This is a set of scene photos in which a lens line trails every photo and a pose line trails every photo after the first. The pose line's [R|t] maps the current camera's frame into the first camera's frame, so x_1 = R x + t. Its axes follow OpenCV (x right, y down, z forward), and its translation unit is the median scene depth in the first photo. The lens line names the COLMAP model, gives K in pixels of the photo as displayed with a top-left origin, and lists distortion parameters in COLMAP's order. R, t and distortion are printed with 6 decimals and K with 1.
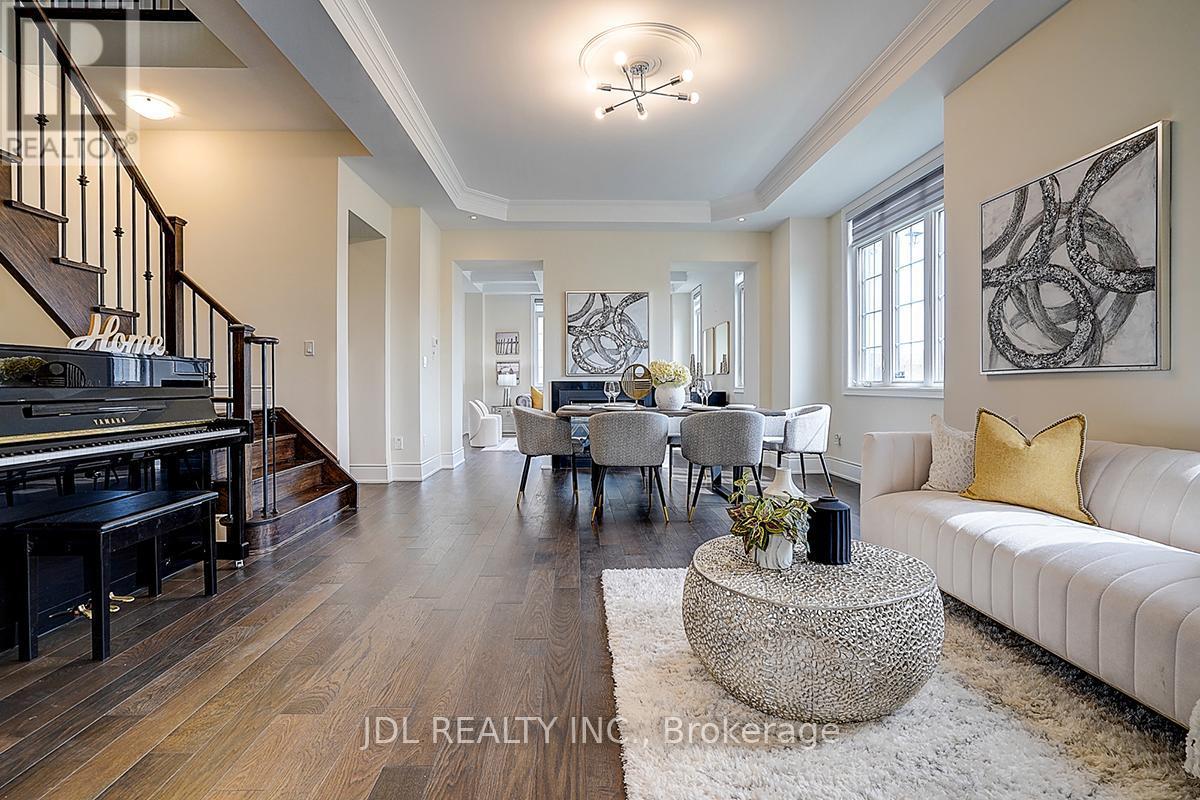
lens RADIAL K [[558.3, 0, 587.0], [0, 558.3, 383.2], [0, 0, 1]] dist [-0.041404, 0.010722]
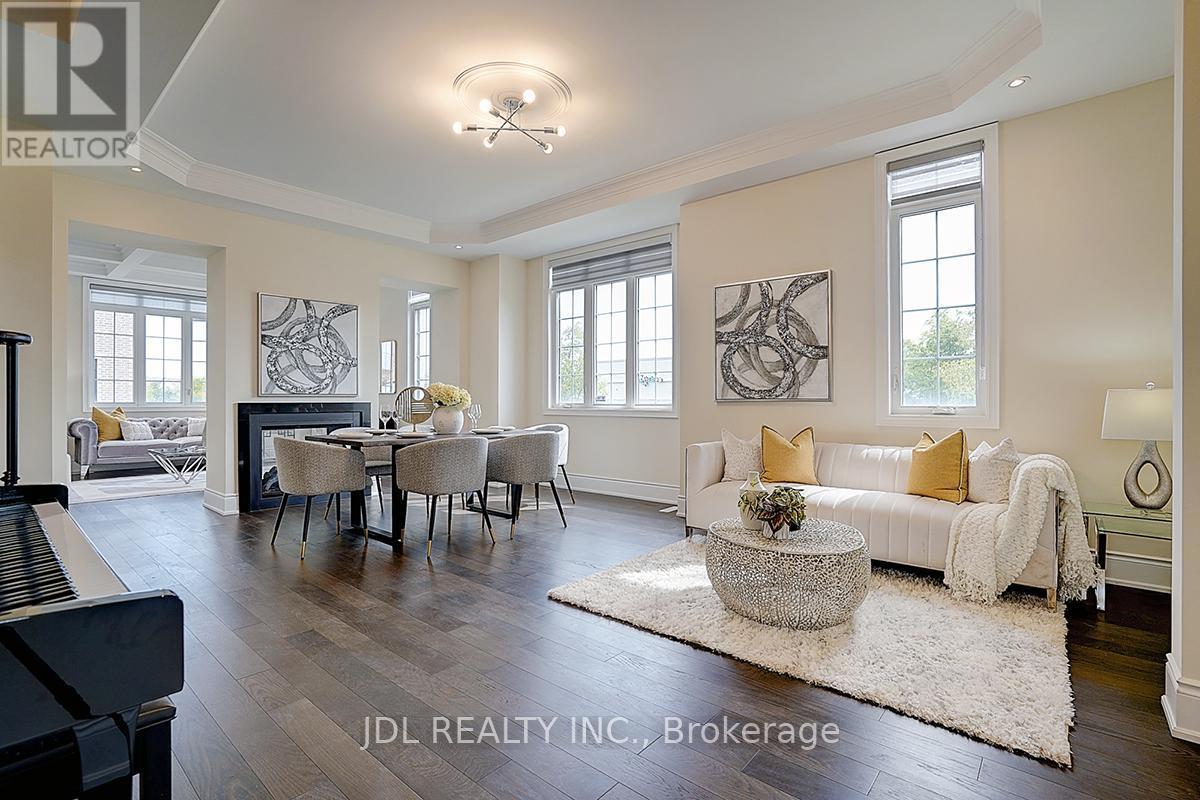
lens RADIAL K [[558.3, 0, 609.0], [0, 558.3, 396.0], [0, 0, 1]] dist [-0.041404, 0.010722]
pose [[0.664601, 0.004947, 0.747182, -0.642613], [-0.001068, 0.999983, -0.005670, -0.023022], [-0.747197, 0.002971, 0.664596, 0.212647]]
